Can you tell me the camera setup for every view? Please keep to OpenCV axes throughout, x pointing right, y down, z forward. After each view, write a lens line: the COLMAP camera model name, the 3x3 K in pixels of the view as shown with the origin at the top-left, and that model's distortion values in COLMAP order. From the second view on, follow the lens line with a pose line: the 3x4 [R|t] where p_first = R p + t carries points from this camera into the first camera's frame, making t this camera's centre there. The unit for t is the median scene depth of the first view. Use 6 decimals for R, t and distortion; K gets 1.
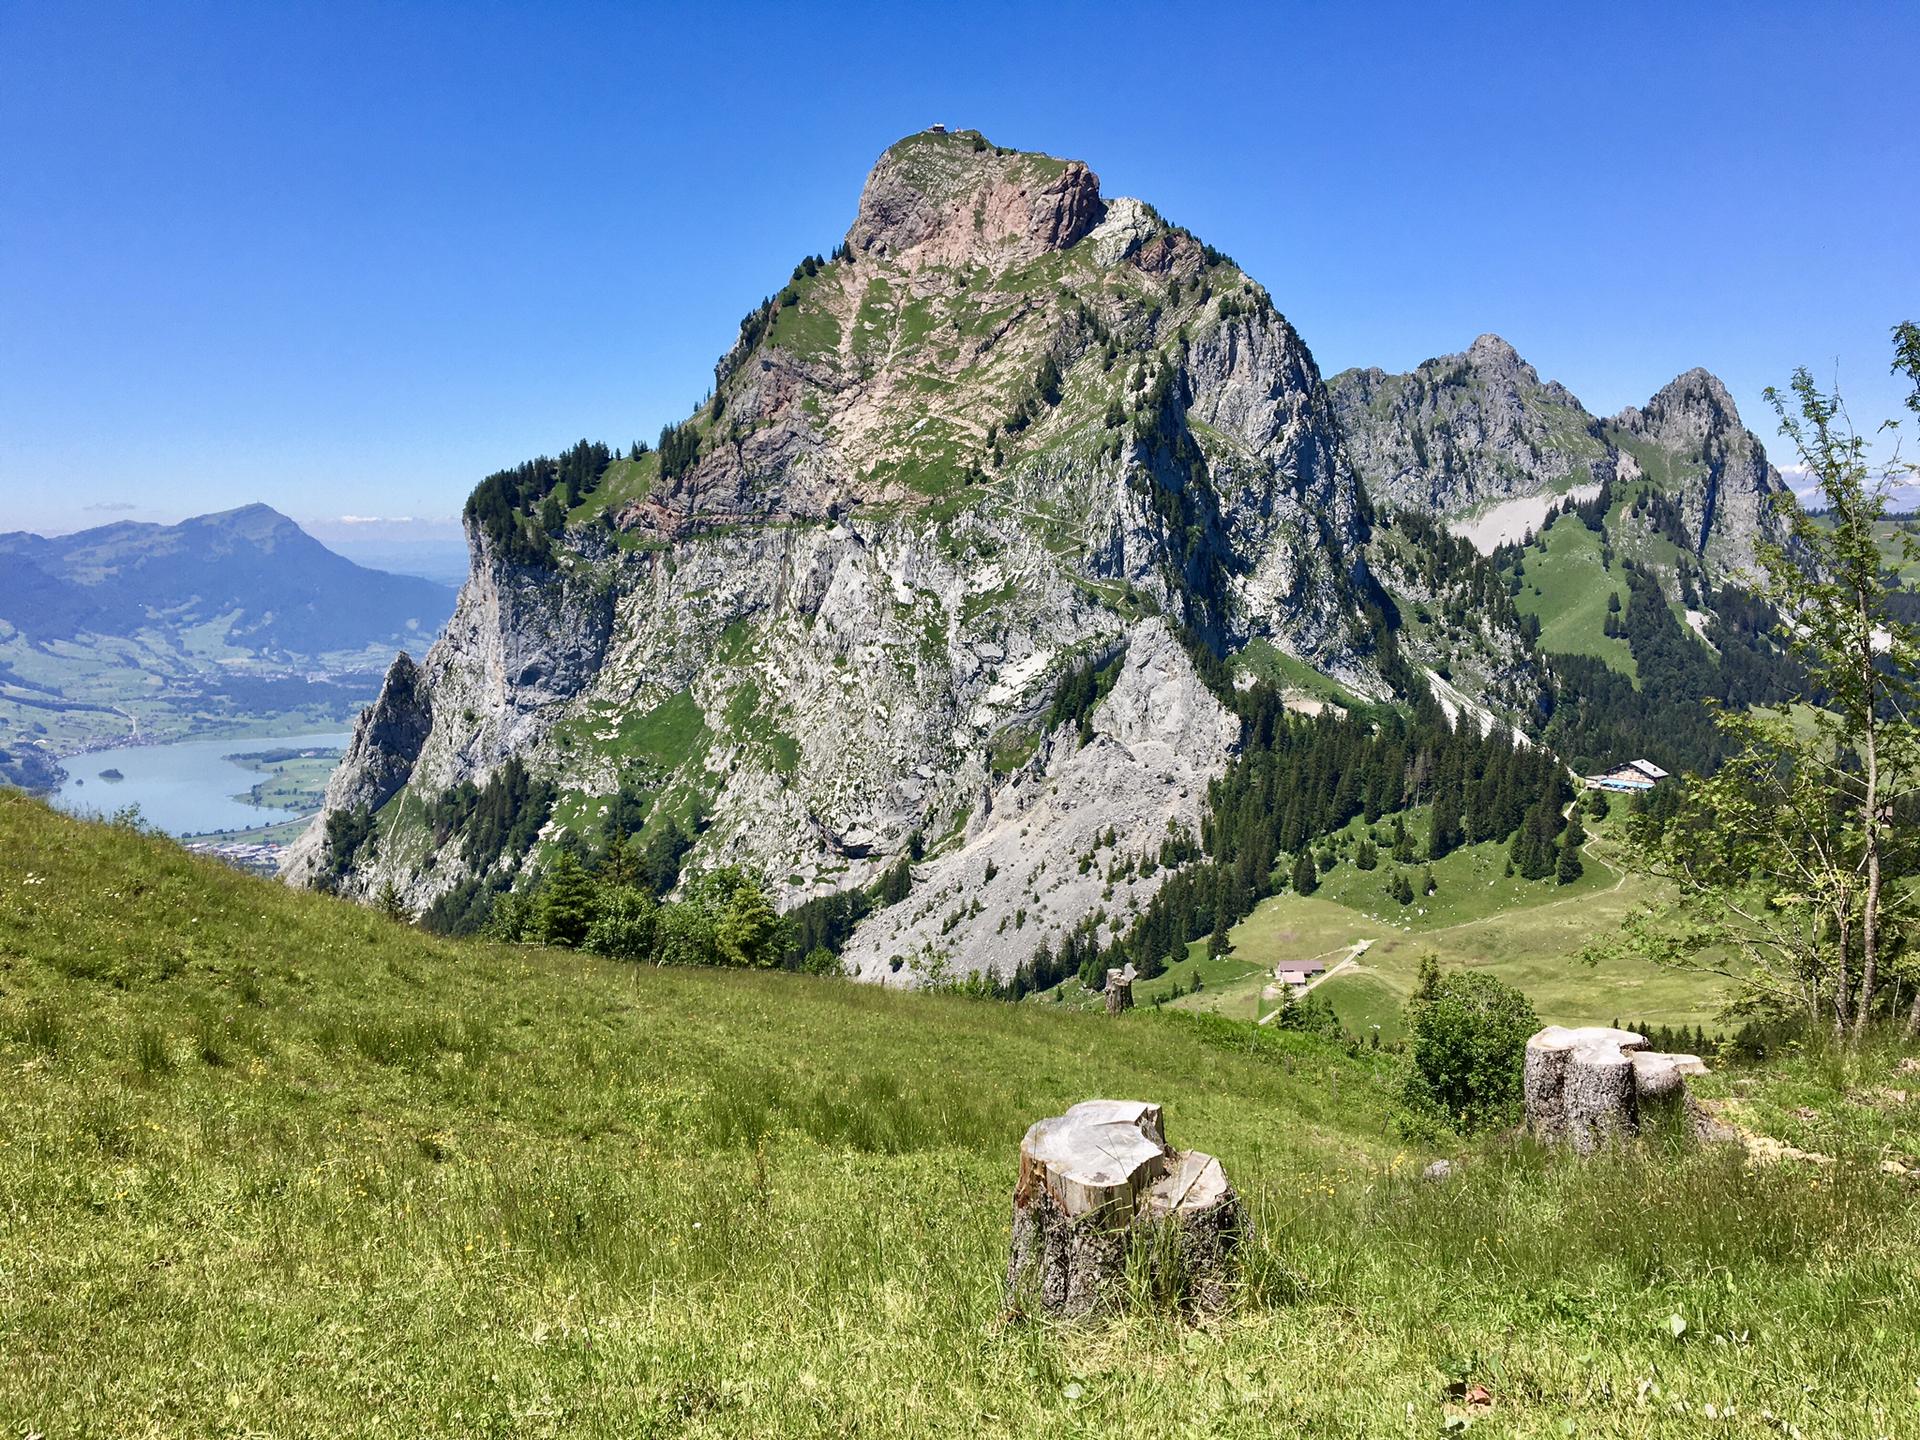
lens RADIAL K [[1558.7, 0, 960.0], [0, 1558.7, 720.0], [0, 0, 1]] dist [0.001550, 0.000368]
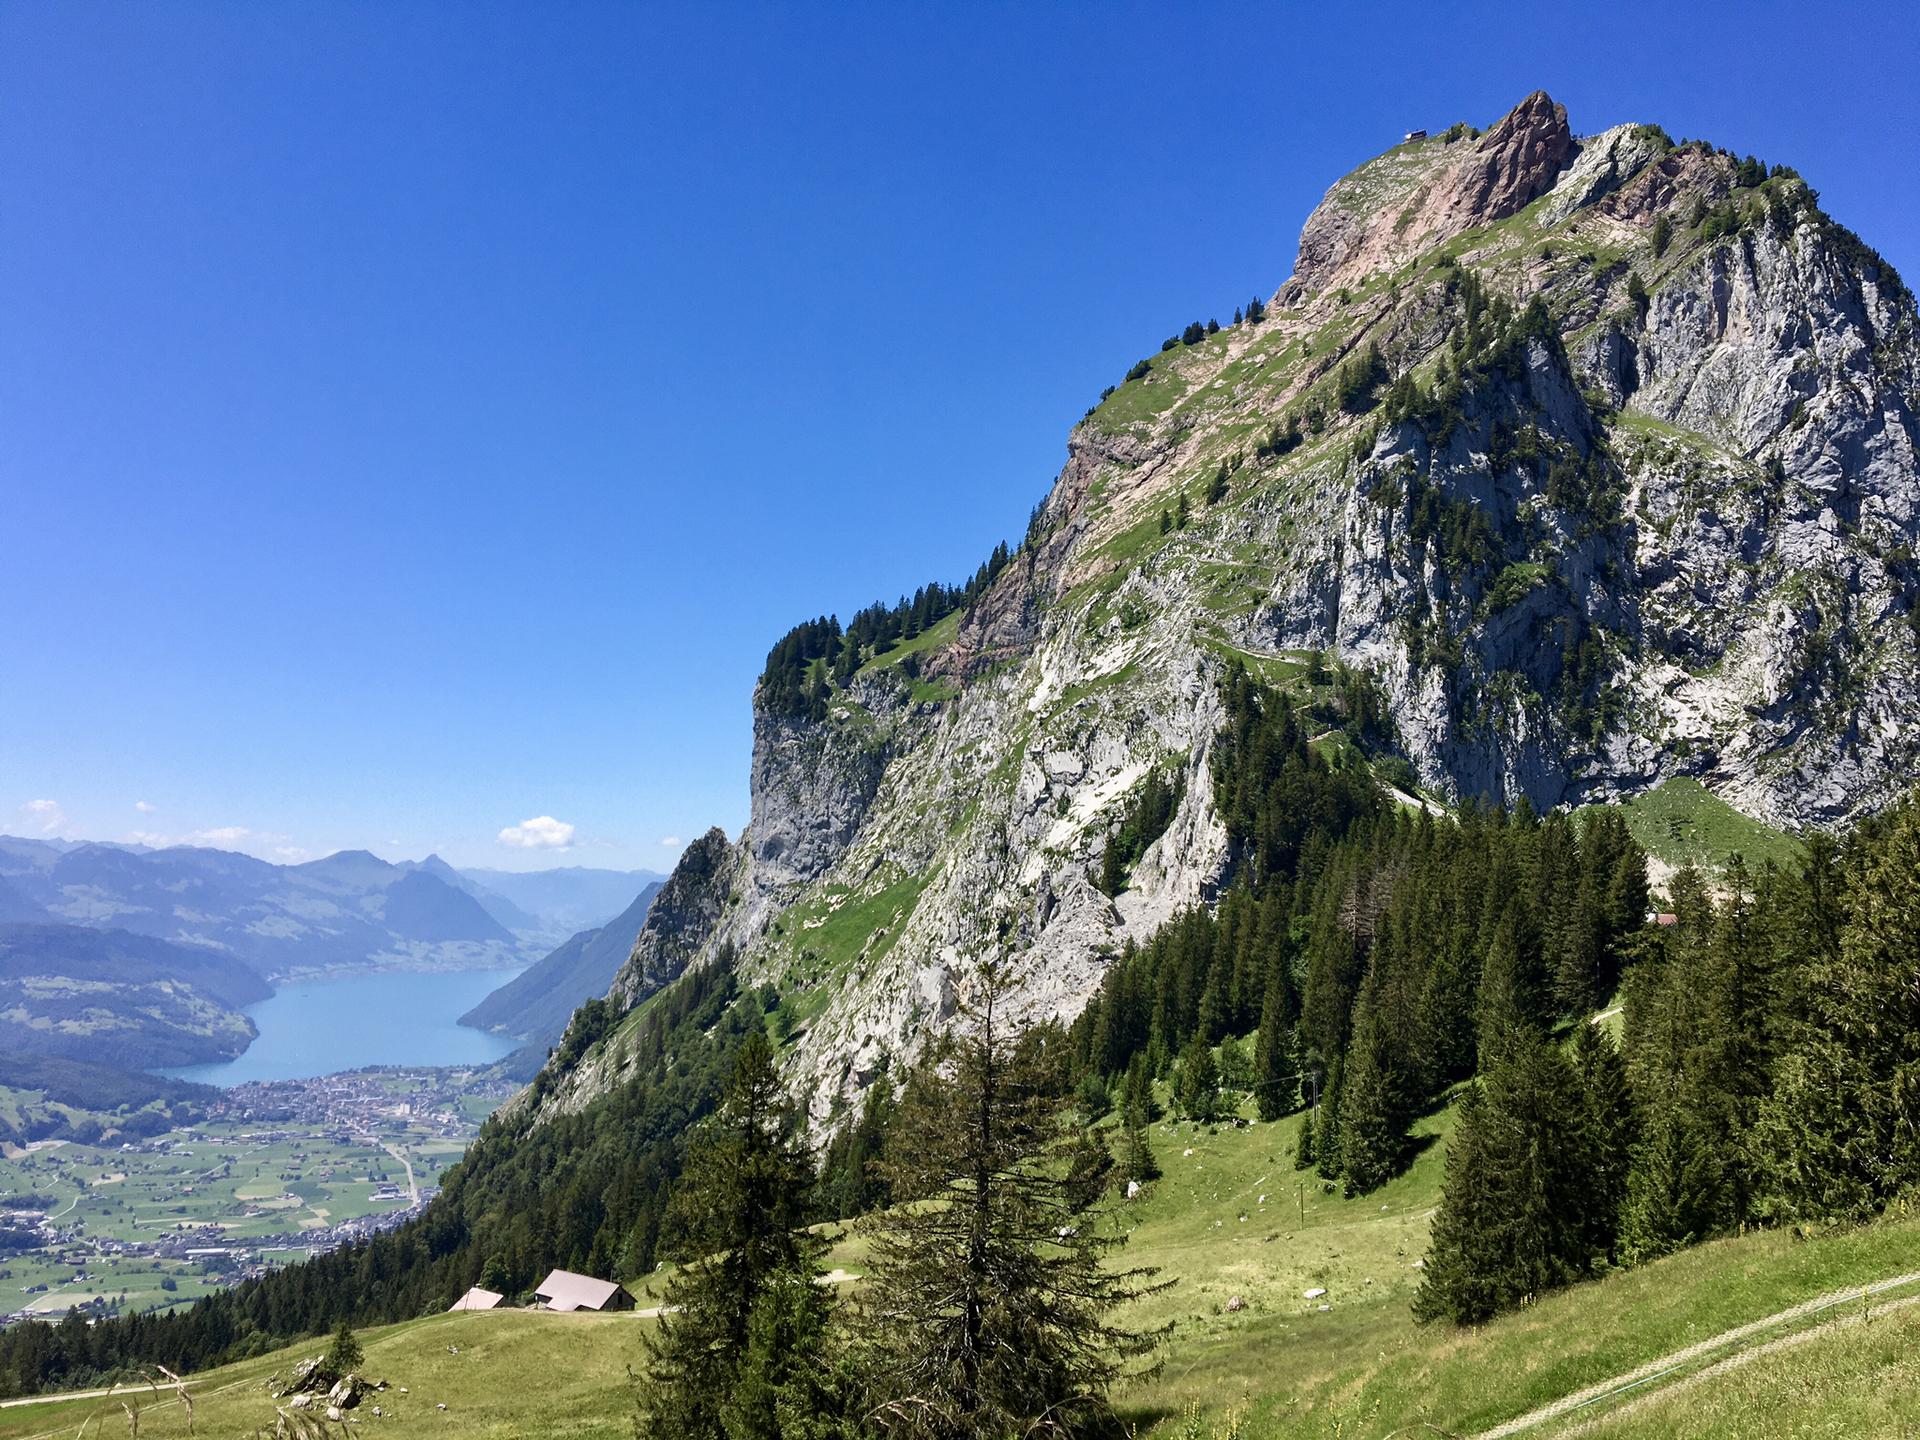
lens RADIAL K [[1570.4, 0, 960.0], [0, 1570.4, 720.0], [0, 0, 1]] dist [0.072364, -0.126862]
pose [[0.775836, -0.031661, -0.630140, 0.314809], [-0.113124, 0.975575, -0.188297, 0.049133], [0.620711, 0.217372, 0.753304, 0.436863]]
